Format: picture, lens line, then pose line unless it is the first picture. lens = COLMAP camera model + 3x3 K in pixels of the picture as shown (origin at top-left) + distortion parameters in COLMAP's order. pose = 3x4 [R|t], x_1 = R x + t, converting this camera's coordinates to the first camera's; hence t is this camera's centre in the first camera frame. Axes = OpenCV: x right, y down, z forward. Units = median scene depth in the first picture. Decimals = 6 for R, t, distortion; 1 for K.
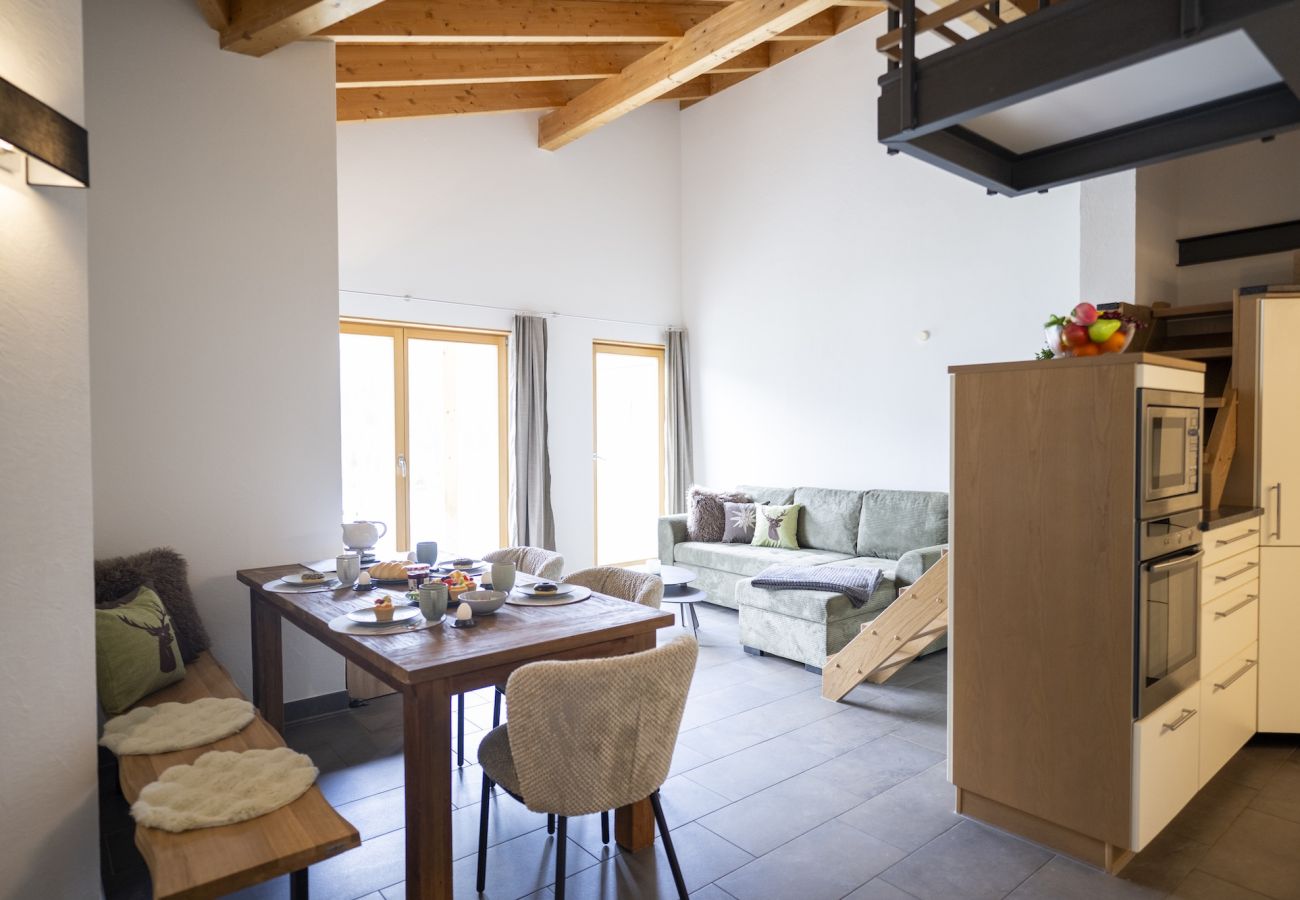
lens RADIAL K [[768.2, 0, 650.0], [0, 768.2, 450.0], [0, 0, 1]] dist [-0.007353, -0.002316]
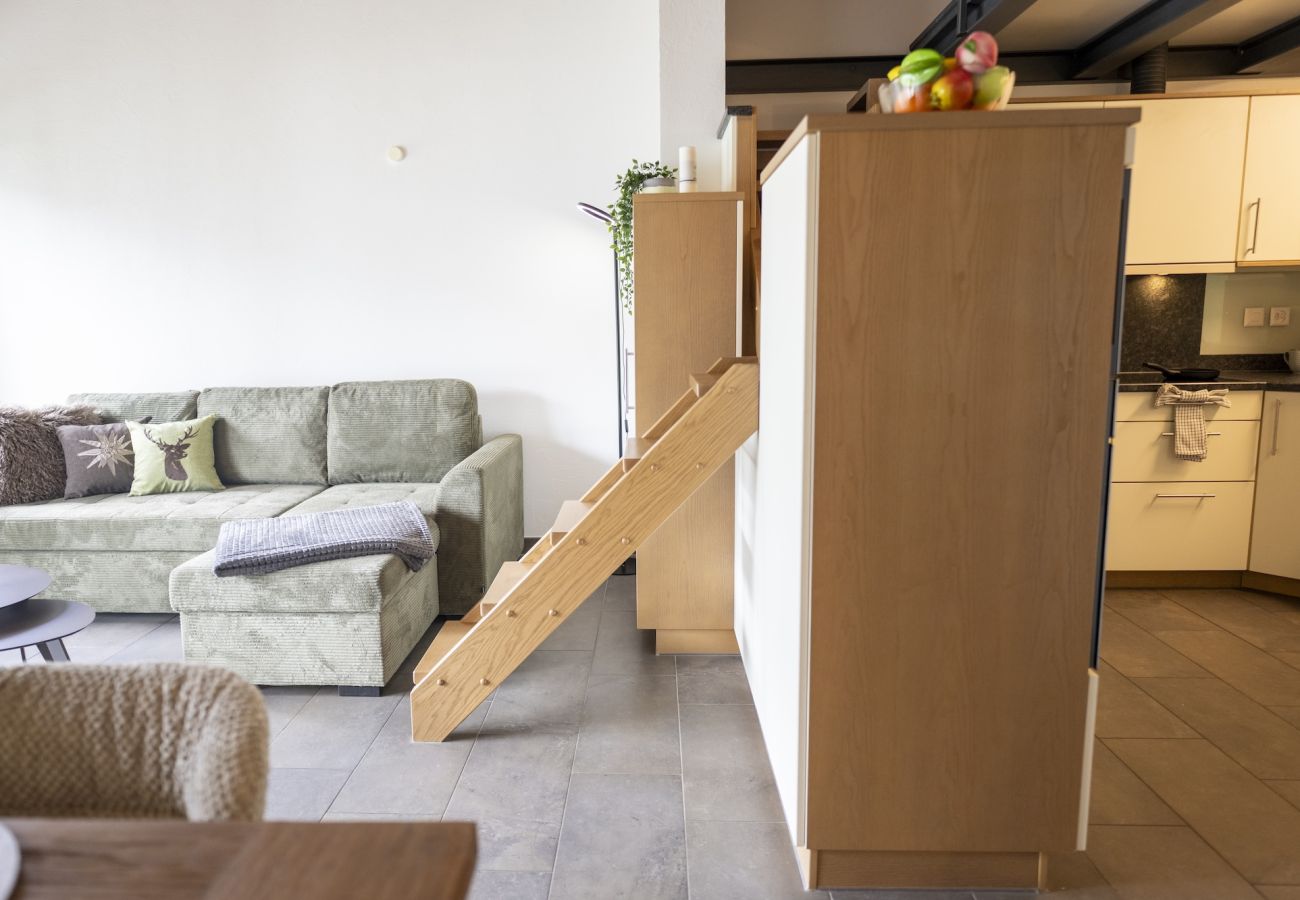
lens RADIAL K [[809.5, 0, 626.3], [0, 809.5, 428.6], [0, 0, 1]] dist [-0.002127, -0.000109]
pose [[0.673445, -0.109919, 0.731019, -0.064077], [0.033610, 0.992414, 0.118260, 0.017487], [-0.738473, -0.055072, 0.672031, 0.368285]]
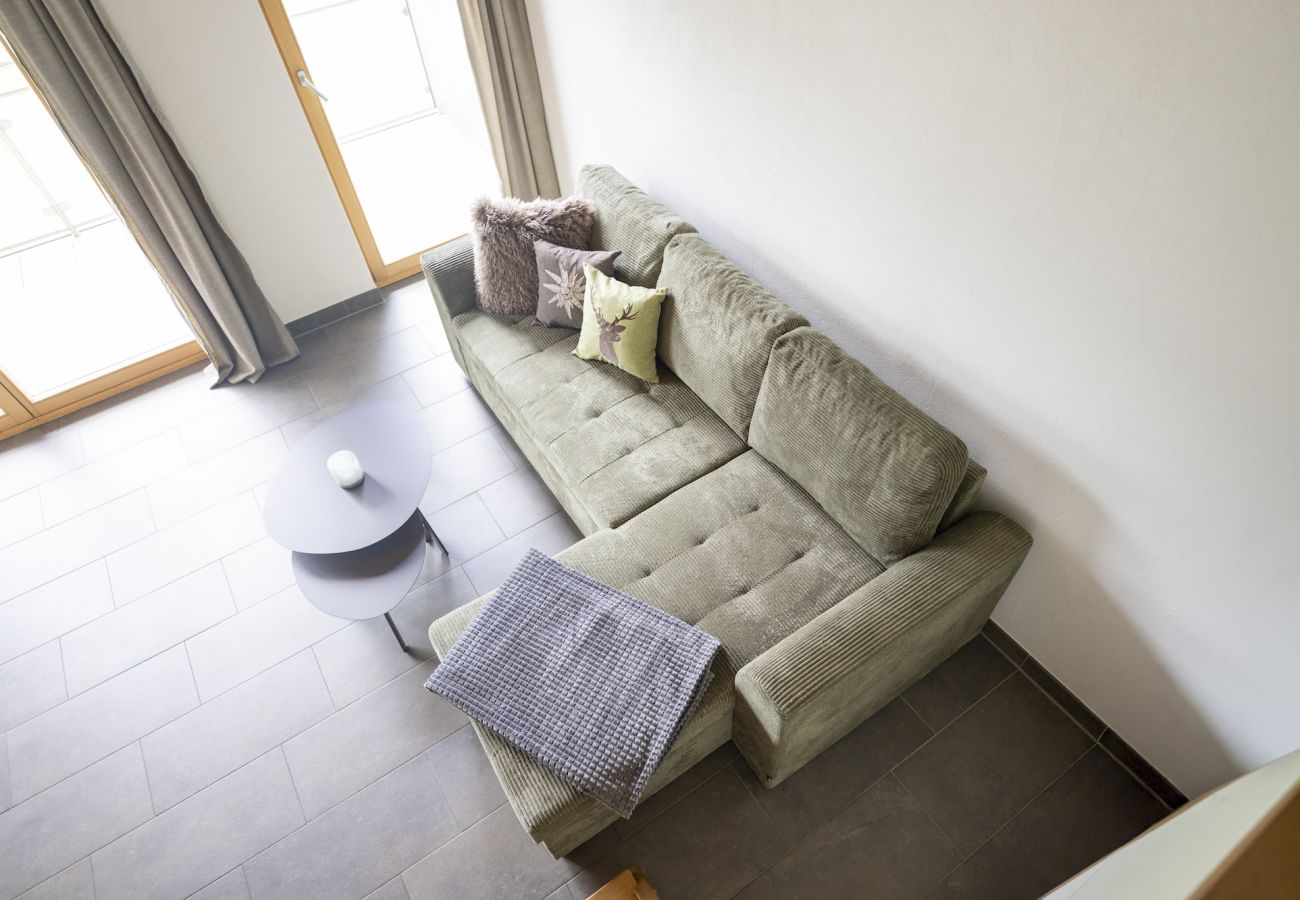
lens RADIAL K [[768.2, 0, 650.0], [0, 768.2, 450.0], [0, 0, 1]] dist [-0.007353, -0.002316]
pose [[0.991466, 0.045869, -0.122025, 0.282773], [0.060084, 0.669912, 0.740005, -0.239913], [0.115690, -0.741022, 0.661439, 0.706716]]
